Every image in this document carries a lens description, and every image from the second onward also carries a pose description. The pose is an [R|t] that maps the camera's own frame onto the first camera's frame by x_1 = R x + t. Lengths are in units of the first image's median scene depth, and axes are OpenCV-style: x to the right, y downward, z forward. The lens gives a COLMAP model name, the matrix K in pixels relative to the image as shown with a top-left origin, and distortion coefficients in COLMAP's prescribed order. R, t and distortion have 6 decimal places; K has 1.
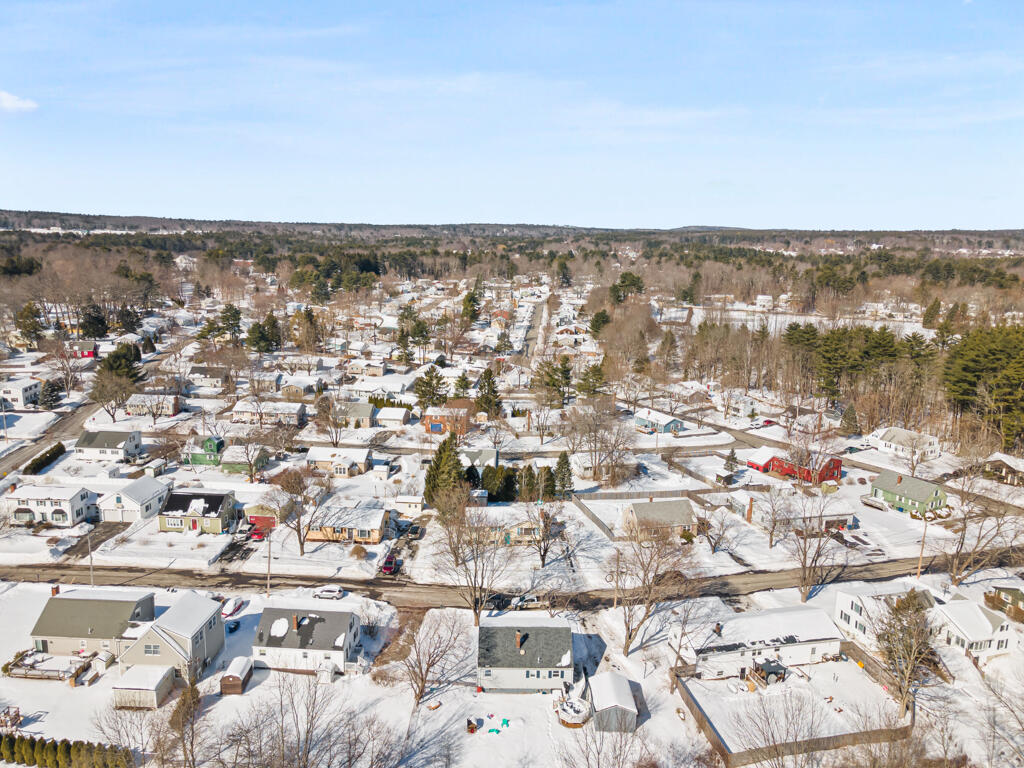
lens RADIAL K [[777.5, 0, 484.5], [0, 777.5, 383.1], [0, 0, 1]] dist [0.049367, -0.002341]
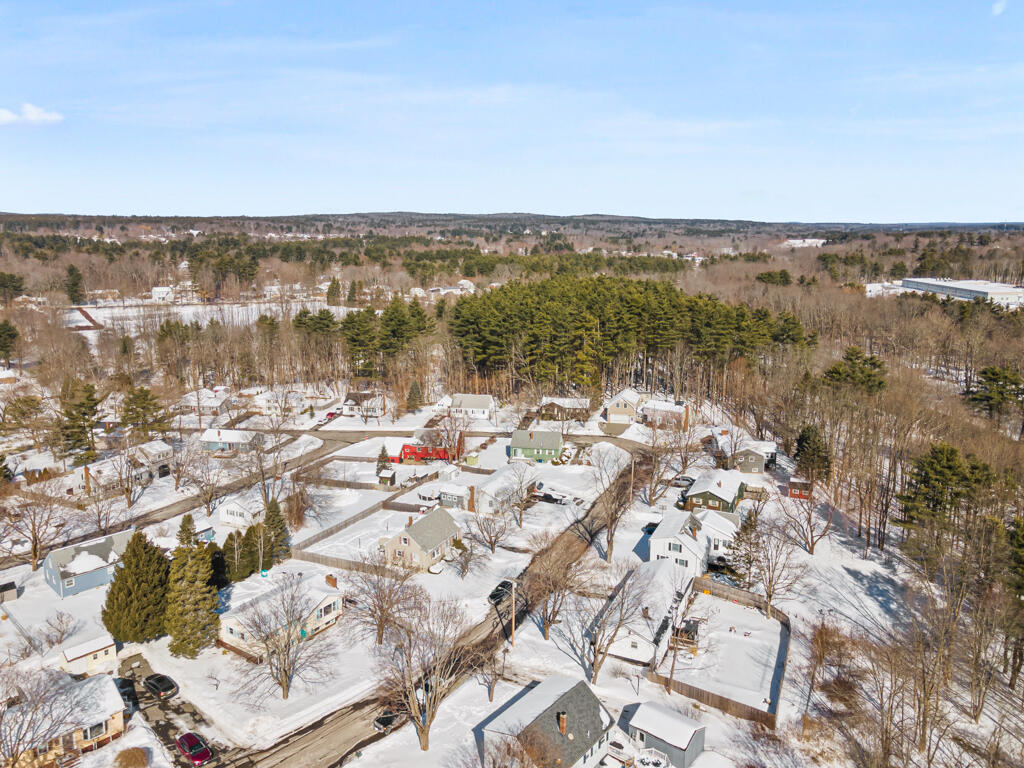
lens RADIAL K [[777.5, 0, 484.5], [0, 777.5, 383.1], [0, 0, 1]] dist [0.049367, -0.002341]
pose [[0.604904, -0.177097, 0.776356, -0.264218], [0.163430, 0.981812, 0.096627, -0.050757], [-0.779347, 0.068430, 0.622844, 0.248154]]
